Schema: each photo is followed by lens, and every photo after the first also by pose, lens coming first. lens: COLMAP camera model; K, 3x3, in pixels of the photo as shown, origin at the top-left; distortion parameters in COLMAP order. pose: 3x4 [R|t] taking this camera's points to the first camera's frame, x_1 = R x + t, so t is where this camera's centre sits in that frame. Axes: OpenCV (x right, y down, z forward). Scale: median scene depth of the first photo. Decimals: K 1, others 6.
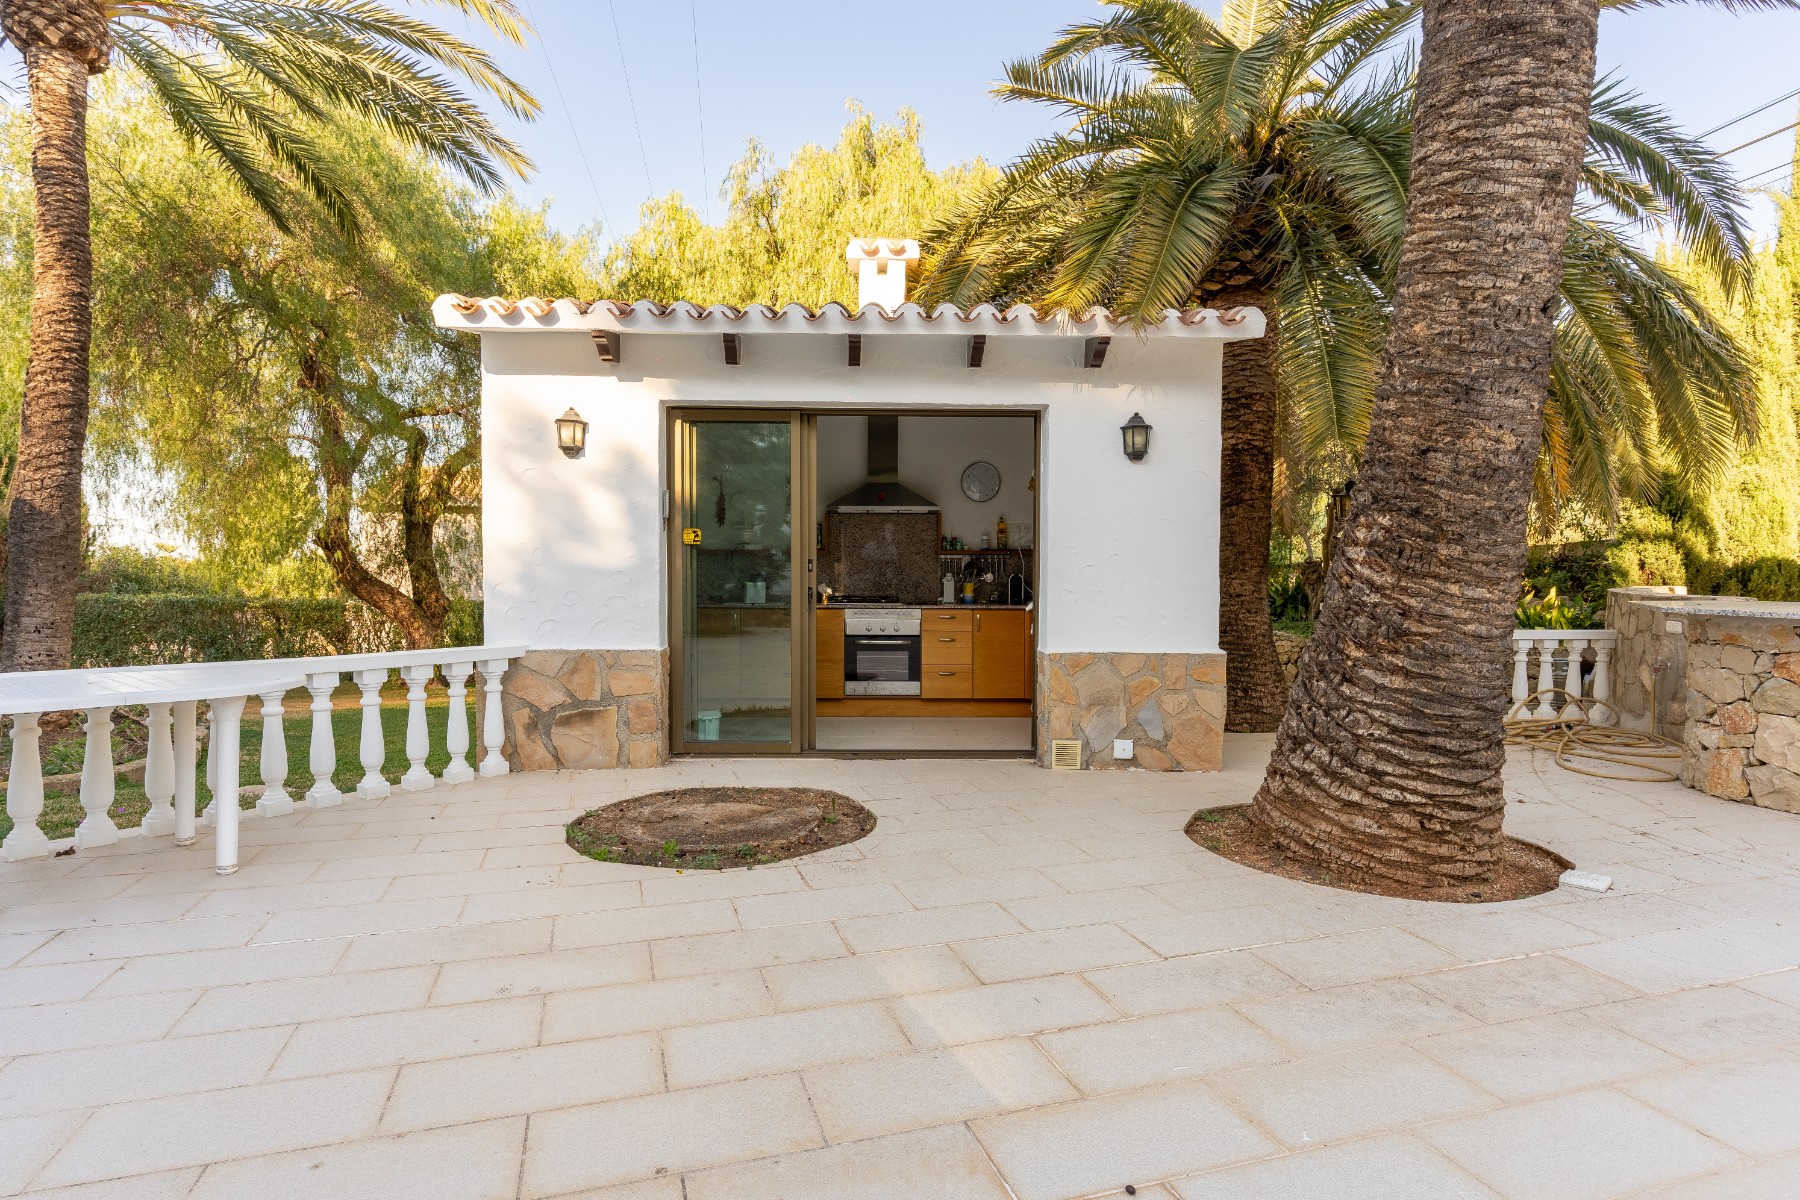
lens RADIAL K [[937.3, 0, 900.0], [0, 937.3, 600.0], [0, 0, 1]] dist [-0.001389, 0.001259]
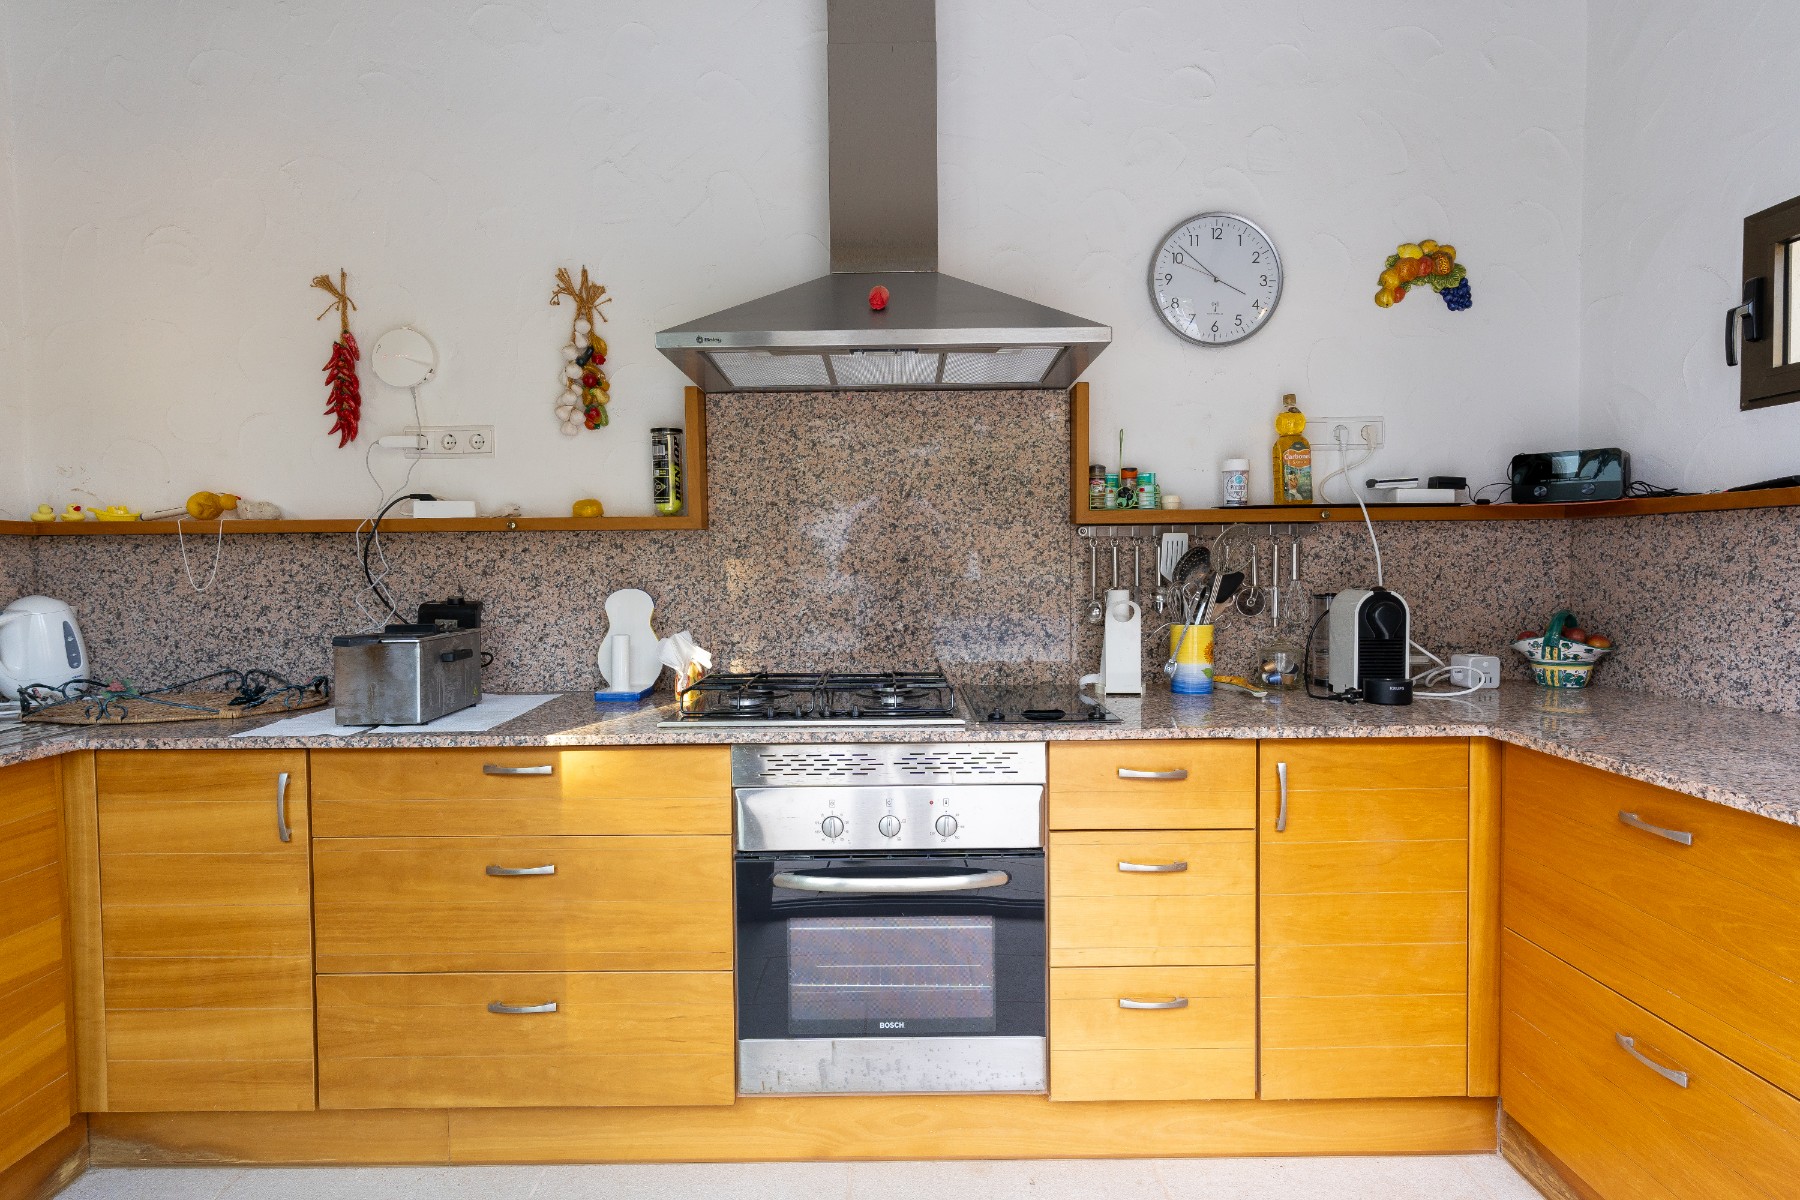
lens RADIAL K [[937.3, 0, 900.0], [0, 937.3, 600.0], [0, 0, 1]] dist [-0.001389, 0.001259]
pose [[0.999513, -0.015768, -0.026919, -0.007283], [0.015644, 0.999866, -0.004820, -0.025297], [0.026991, 0.004396, 0.999626, 0.713801]]
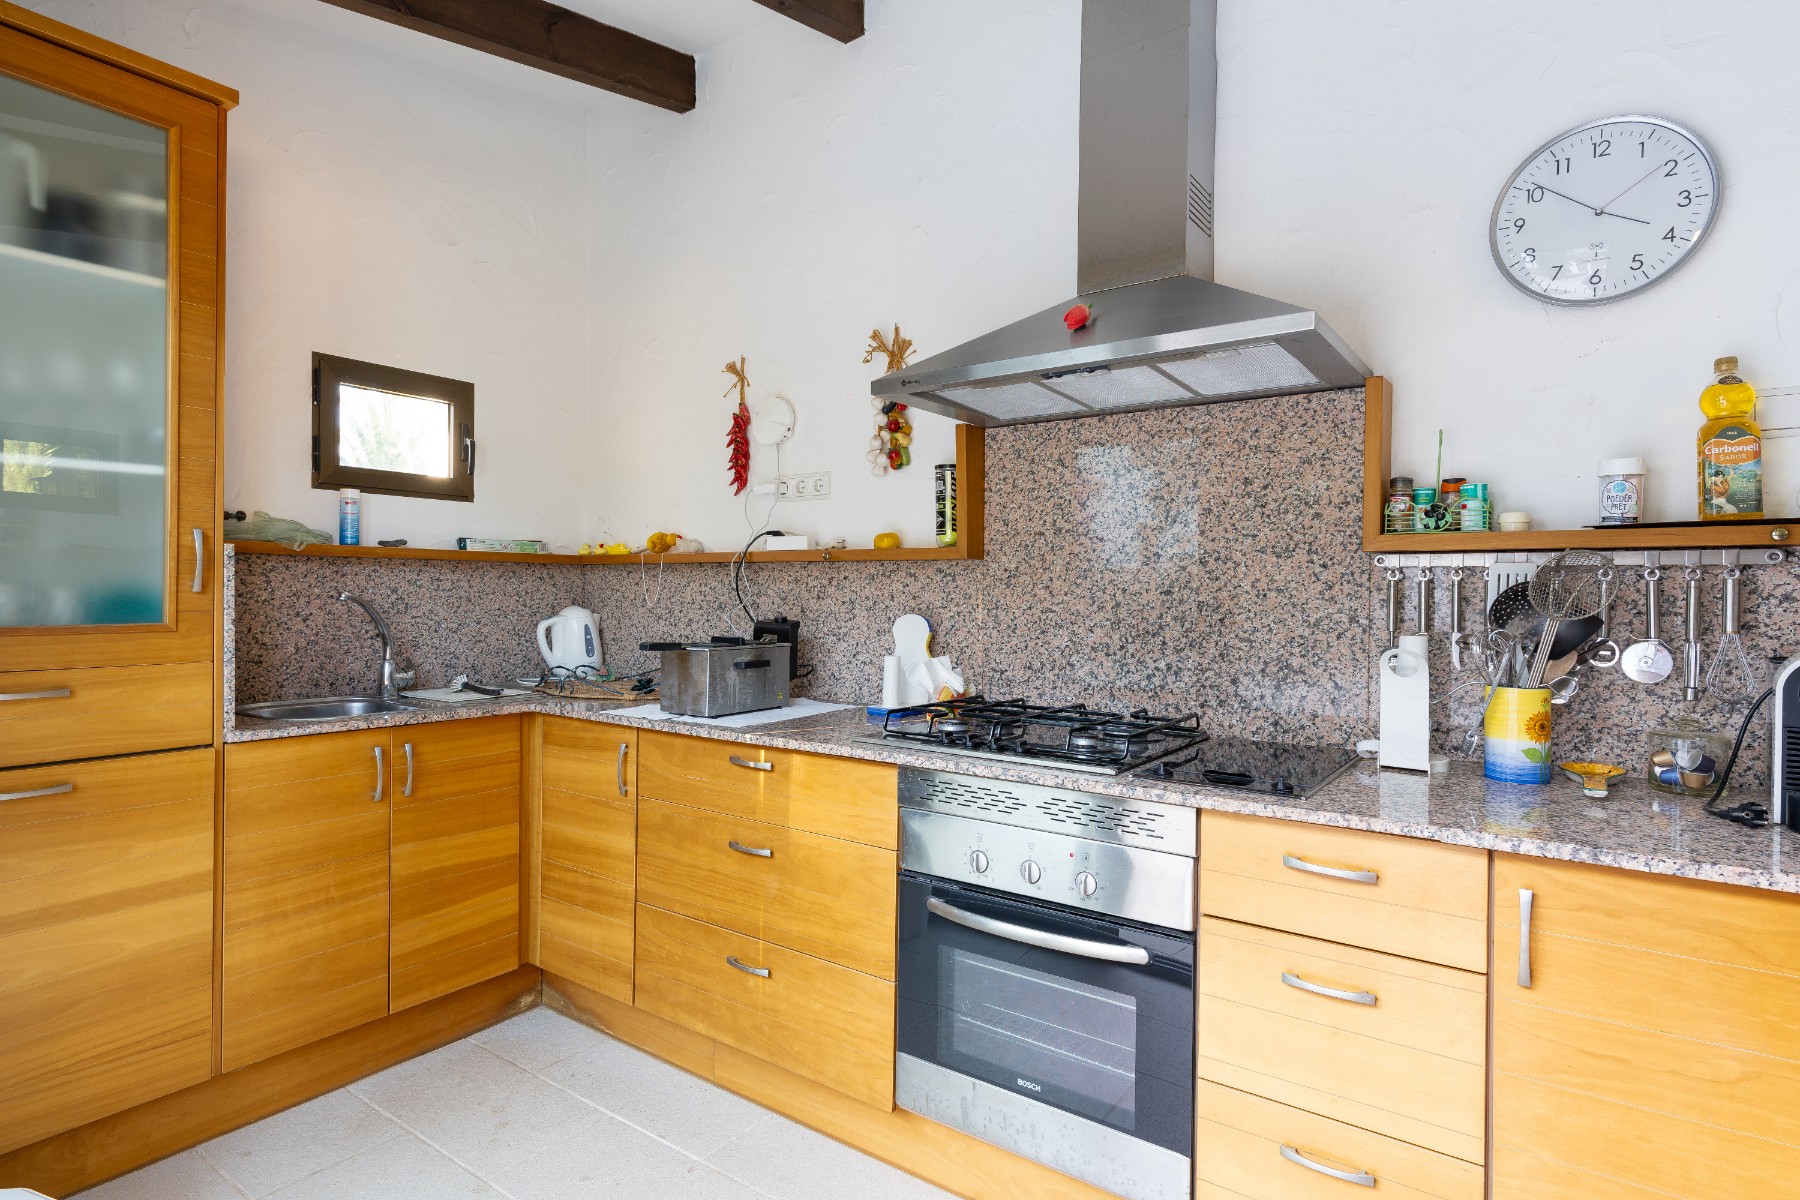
lens RADIAL K [[937.3, 0, 900.0], [0, 937.3, 600.0], [0, 0, 1]] dist [-0.001389, 0.001259]
pose [[0.793600, 0.006273, -0.608407, 0.091649], [-0.031297, 0.999044, -0.030523, -0.026537], [0.607634, 0.043264, 0.793038, 0.750025]]
